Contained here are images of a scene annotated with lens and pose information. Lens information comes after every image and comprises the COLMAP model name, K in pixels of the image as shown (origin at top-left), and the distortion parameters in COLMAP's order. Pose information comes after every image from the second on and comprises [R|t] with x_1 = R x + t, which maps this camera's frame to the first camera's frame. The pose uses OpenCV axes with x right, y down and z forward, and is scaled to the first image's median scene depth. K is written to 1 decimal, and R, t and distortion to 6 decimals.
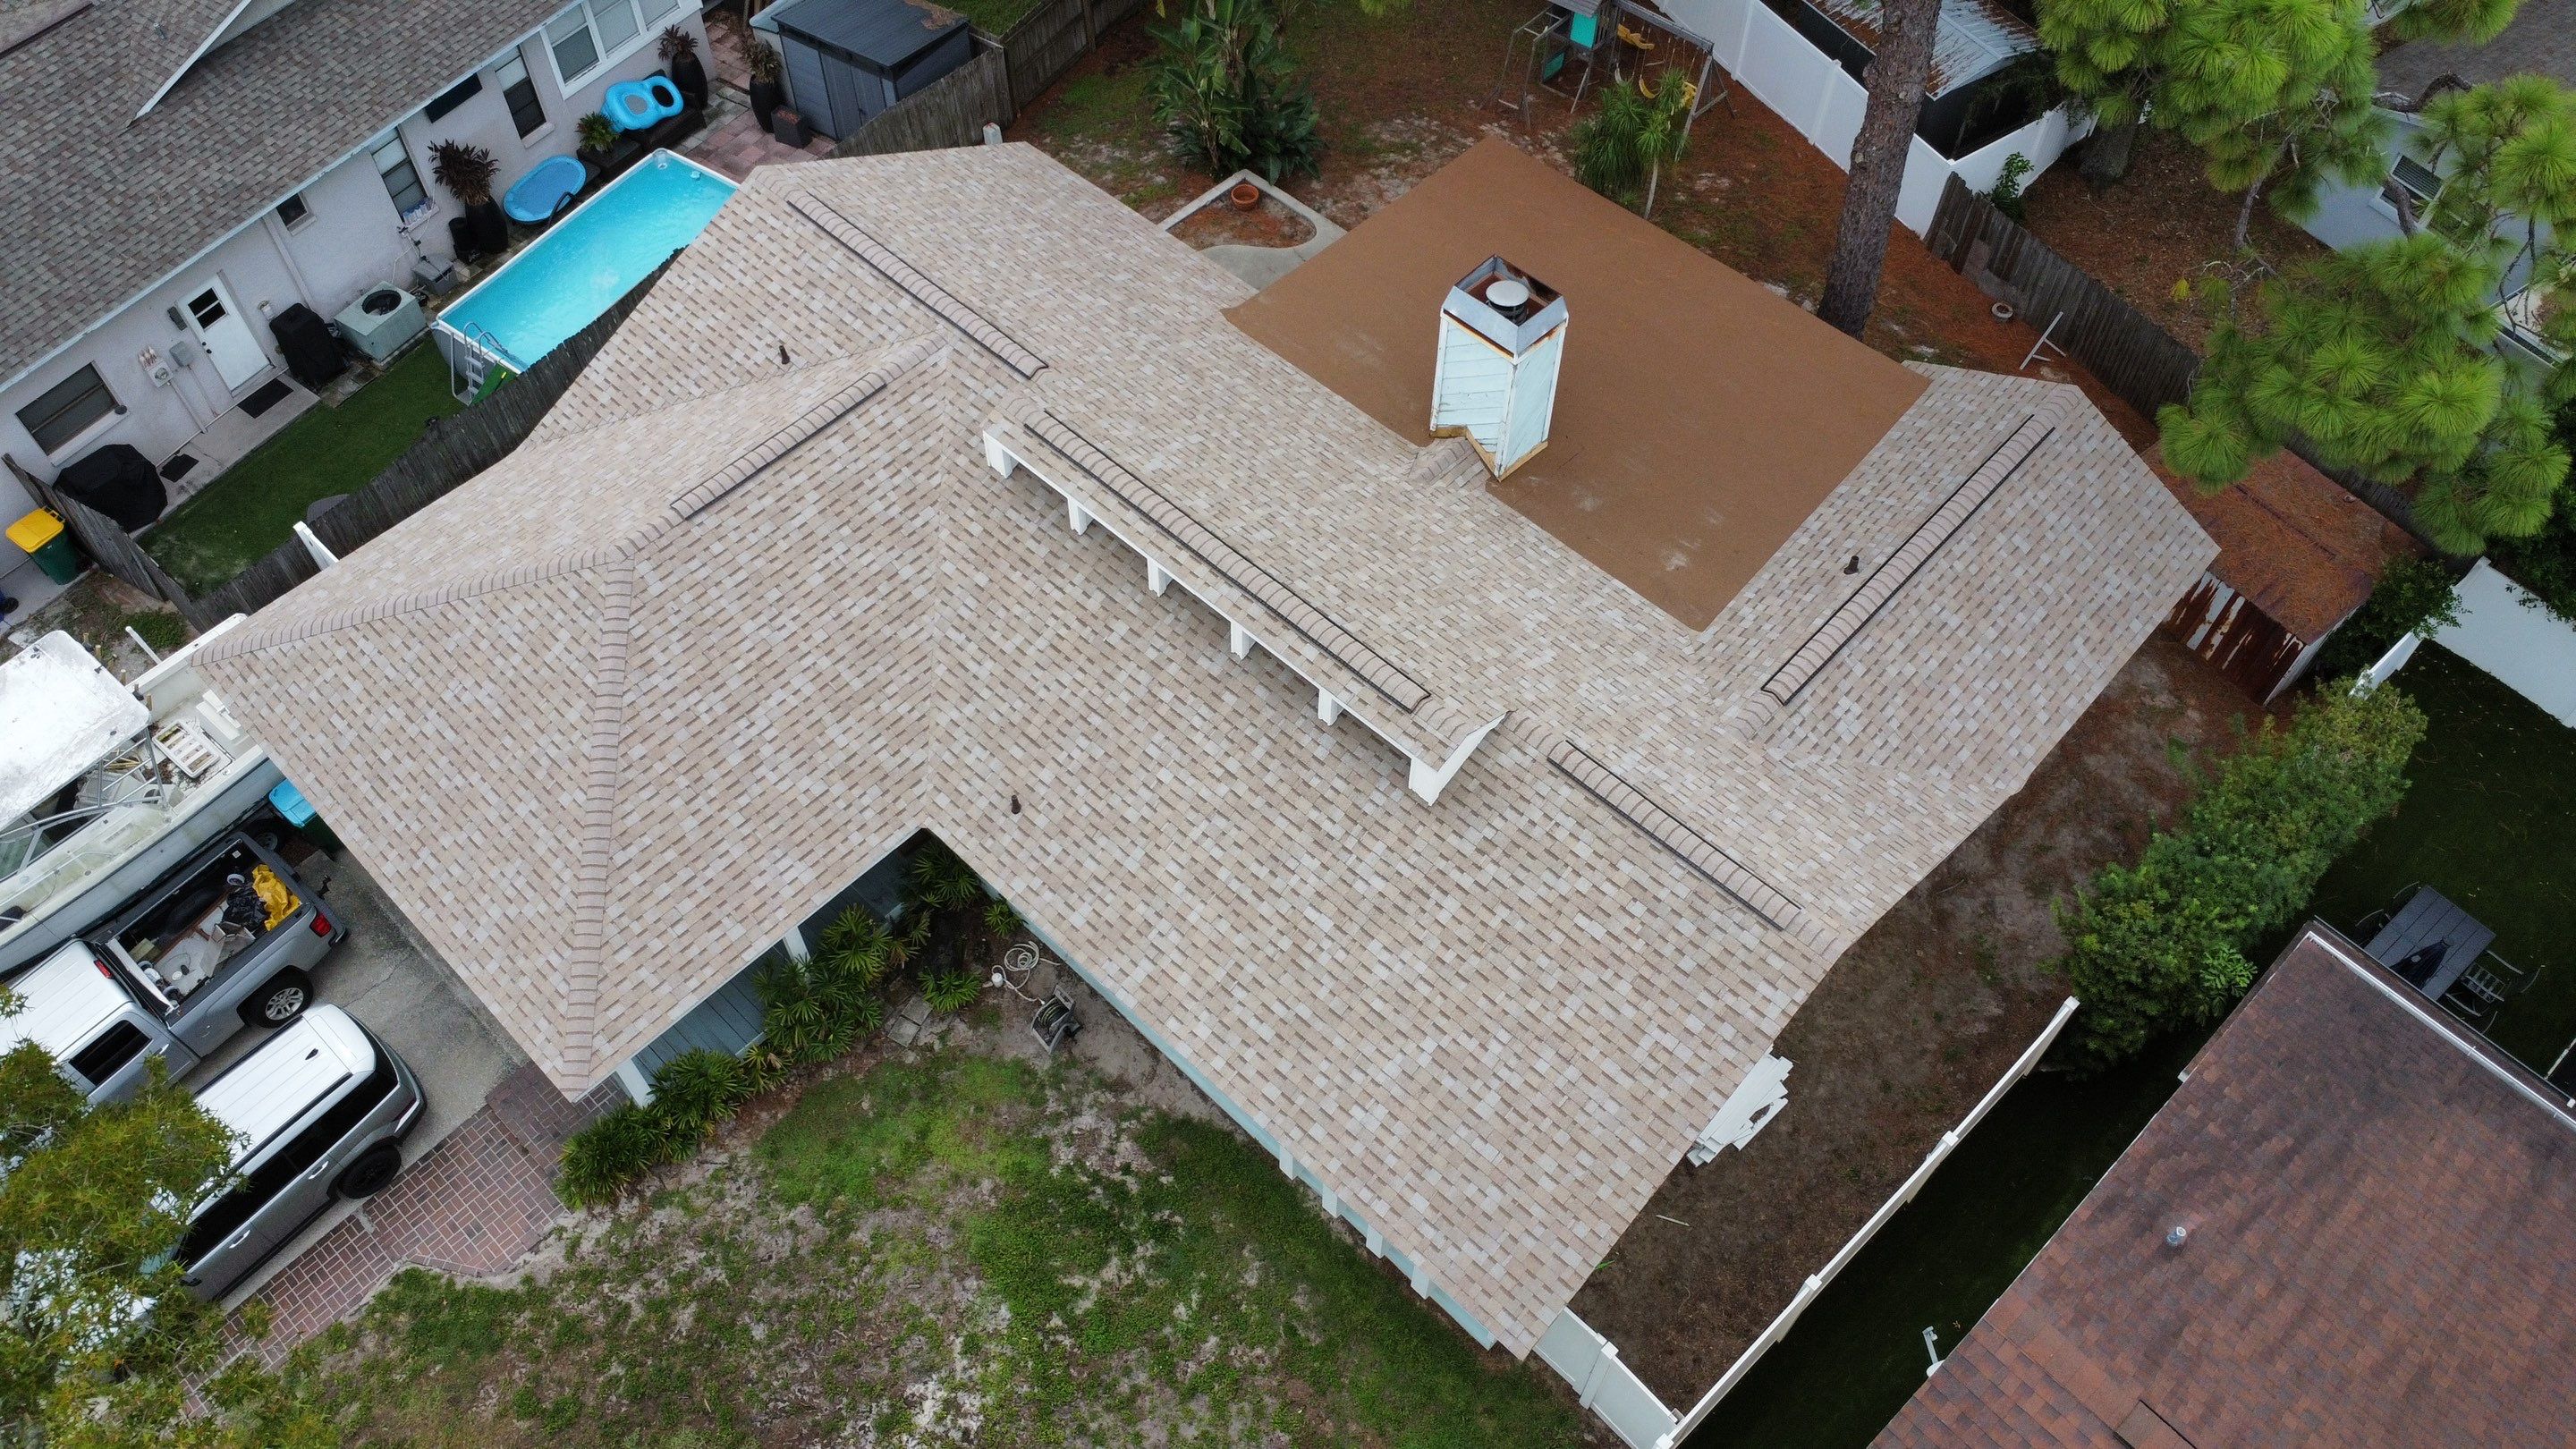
lens RADIAL K [[1877.5, 0, 1279.8], [0, 1877.5, 717.7], [0, 0, 1]] dist [-0.024664, -0.014594]
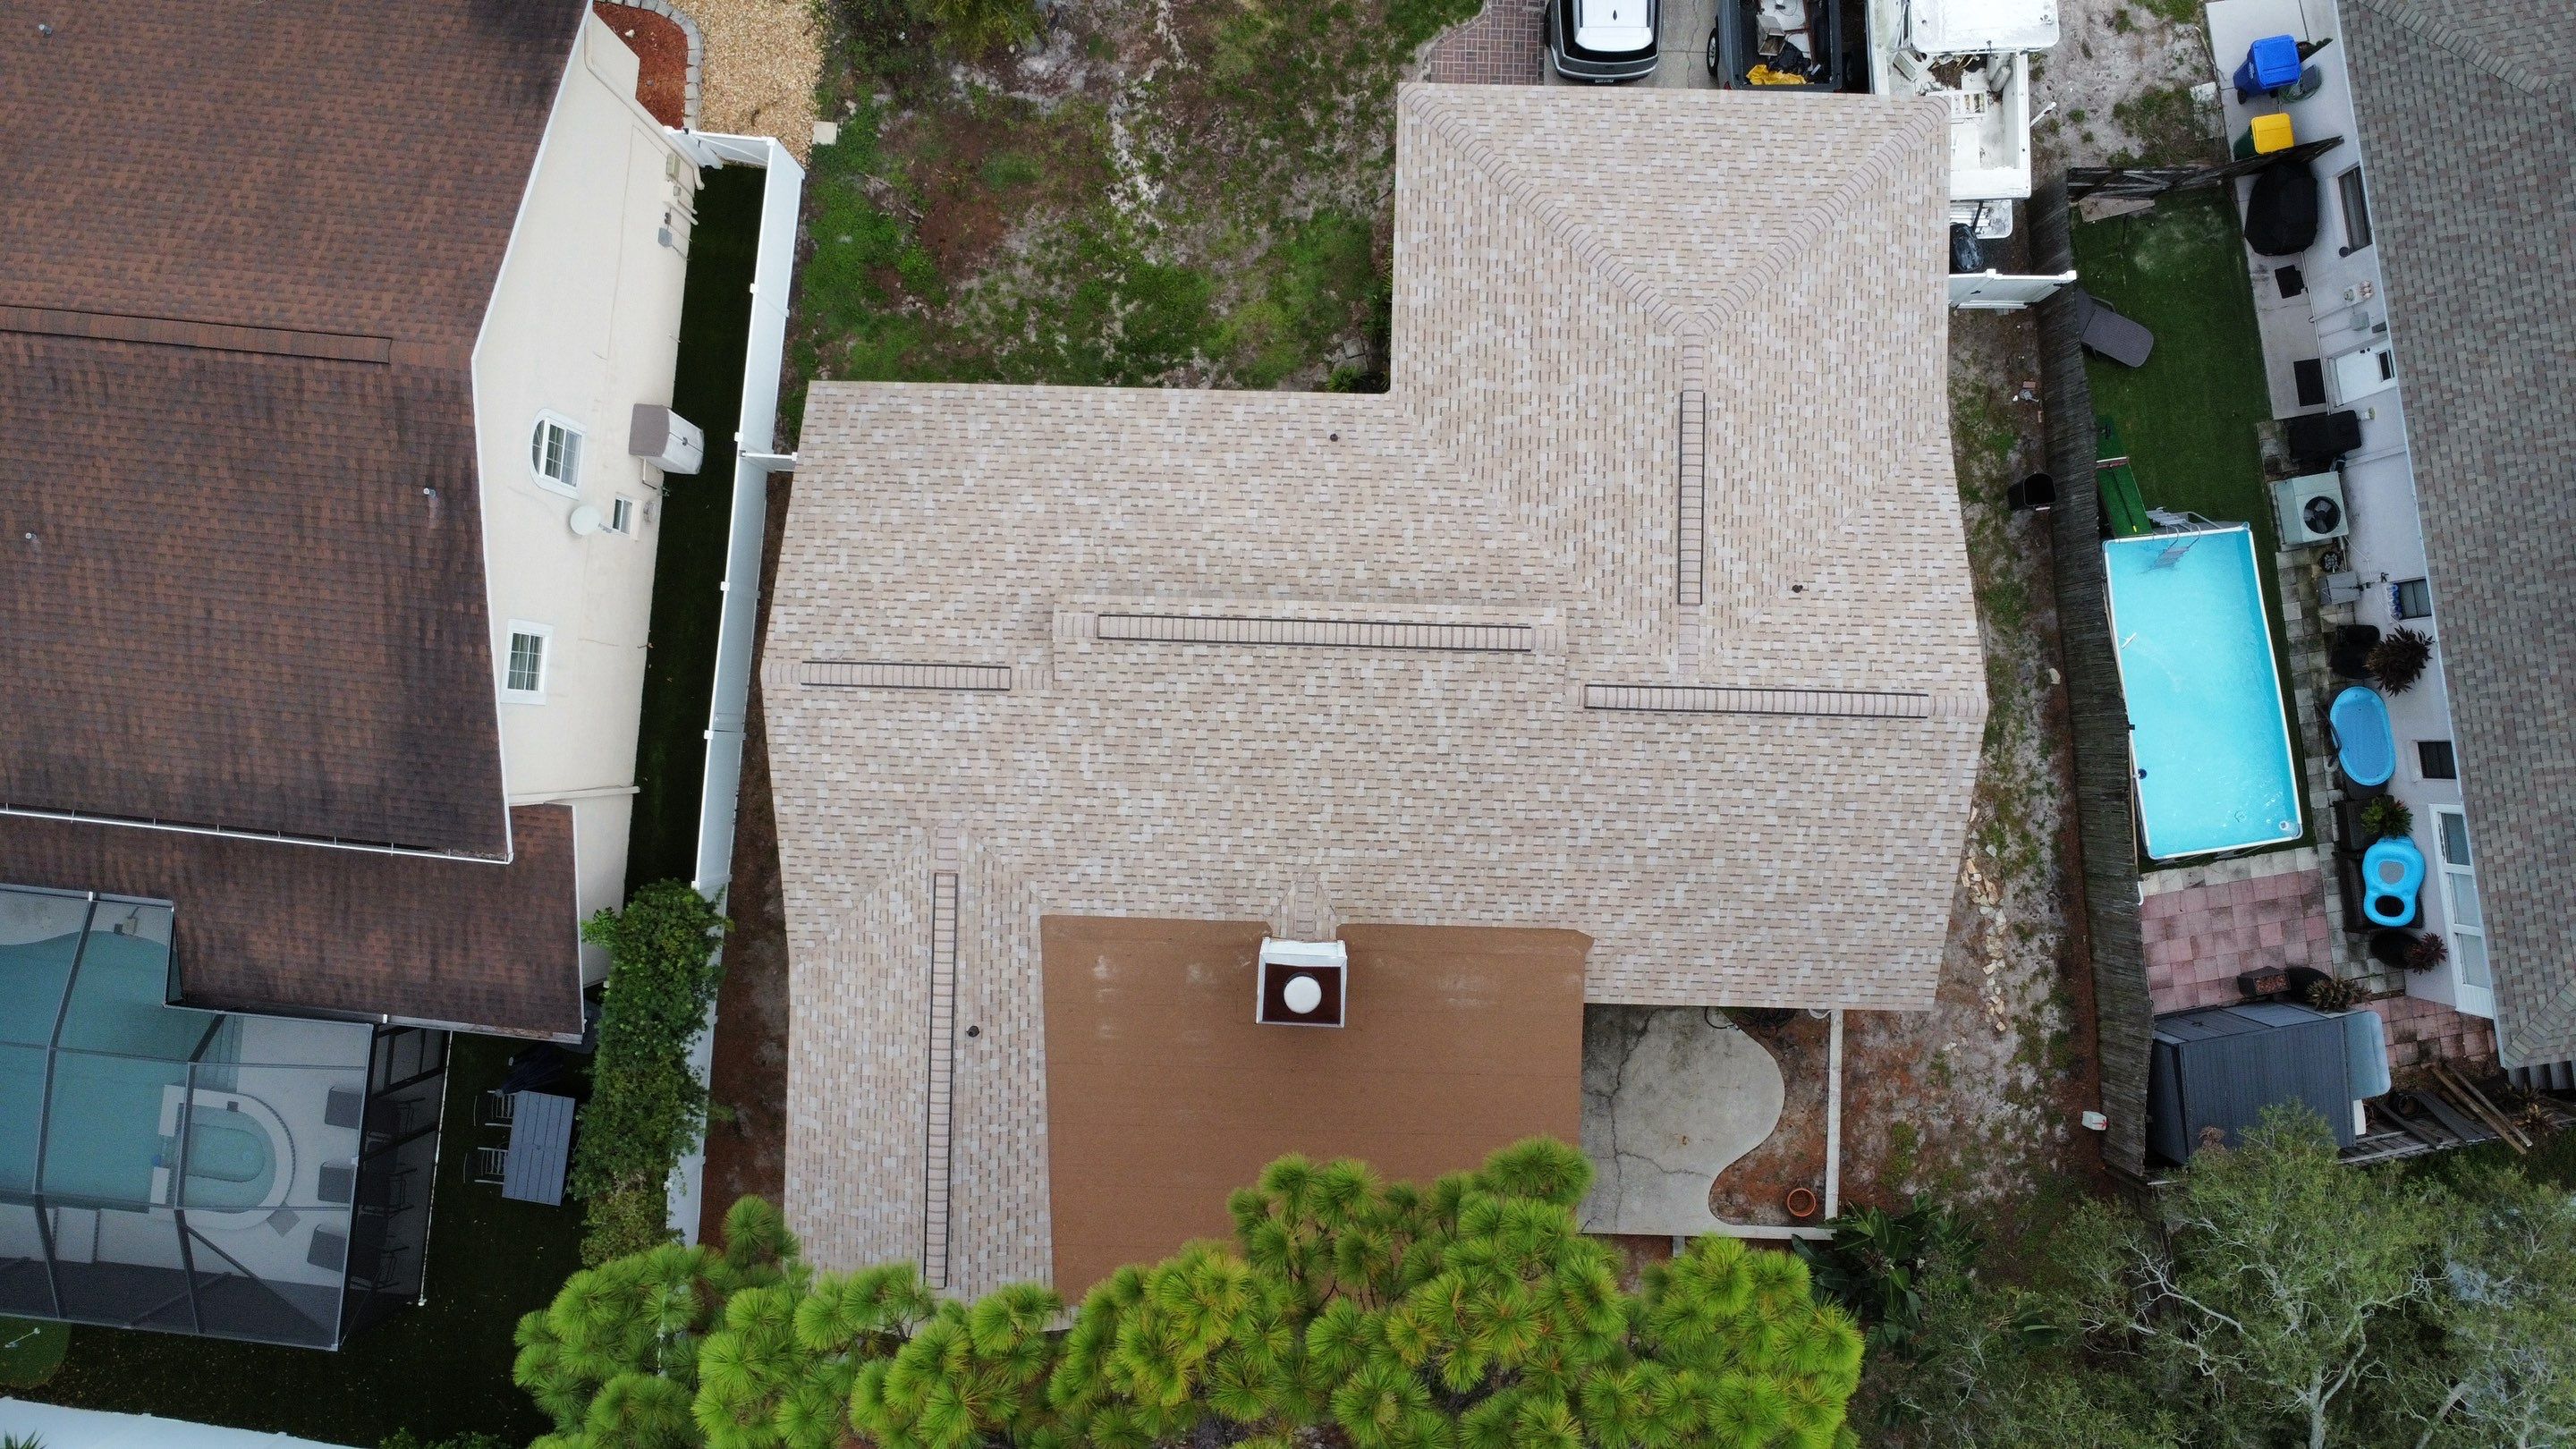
lens RADIAL K [[1877.5, 0, 1280.8], [0, 1877.5, 718.6], [0, 0, 1]] dist [-0.024664, -0.014594]
pose [[-0.742621, 0.669712, 0.000146, 0.019536], [-0.534794, -0.593146, 0.601808, -0.817576], [0.403125, 0.446837, 0.798641, 0.012959]]
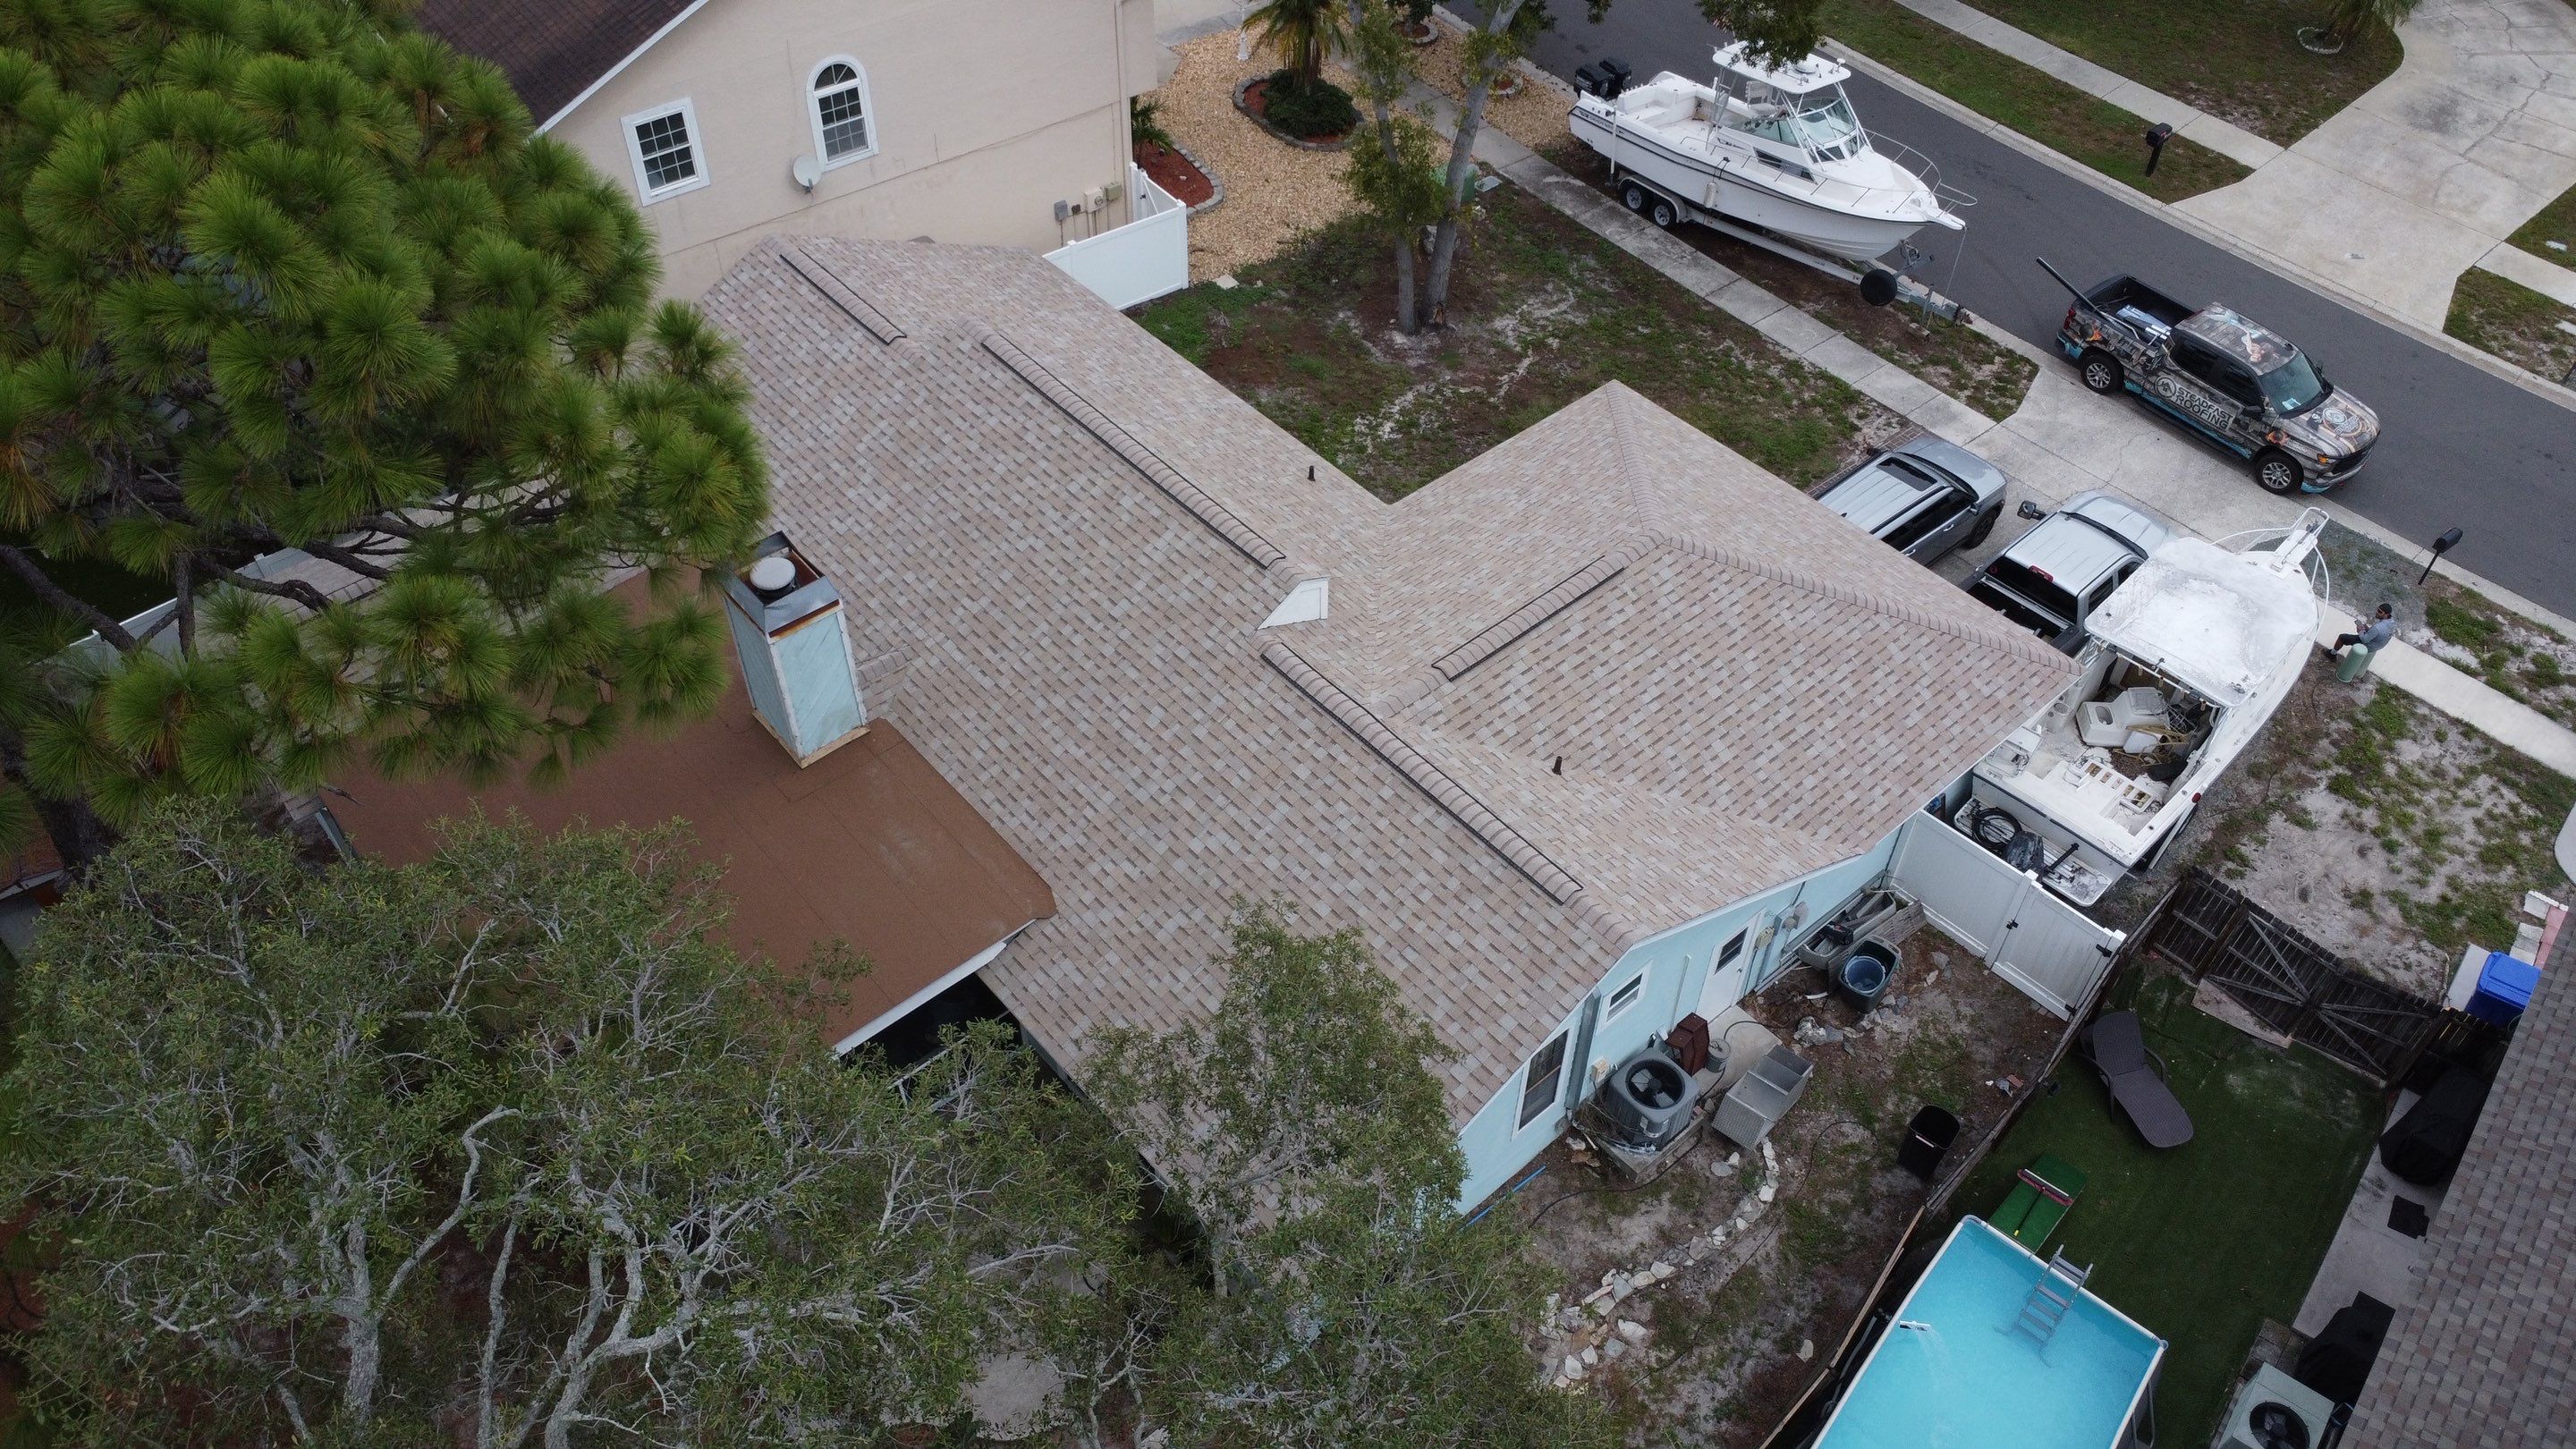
lens RADIAL K [[1877.5, 0, 1282.2], [0, 1877.5, 714.8], [0, 0, 1]] dist [-0.024664, -0.014594]
pose [[-0.994825, -0.078821, 0.064114, -0.206394], [0.076916, -0.171920, 0.982104, -1.174321], [-0.066388, 0.981953, 0.177093, 0.899750]]
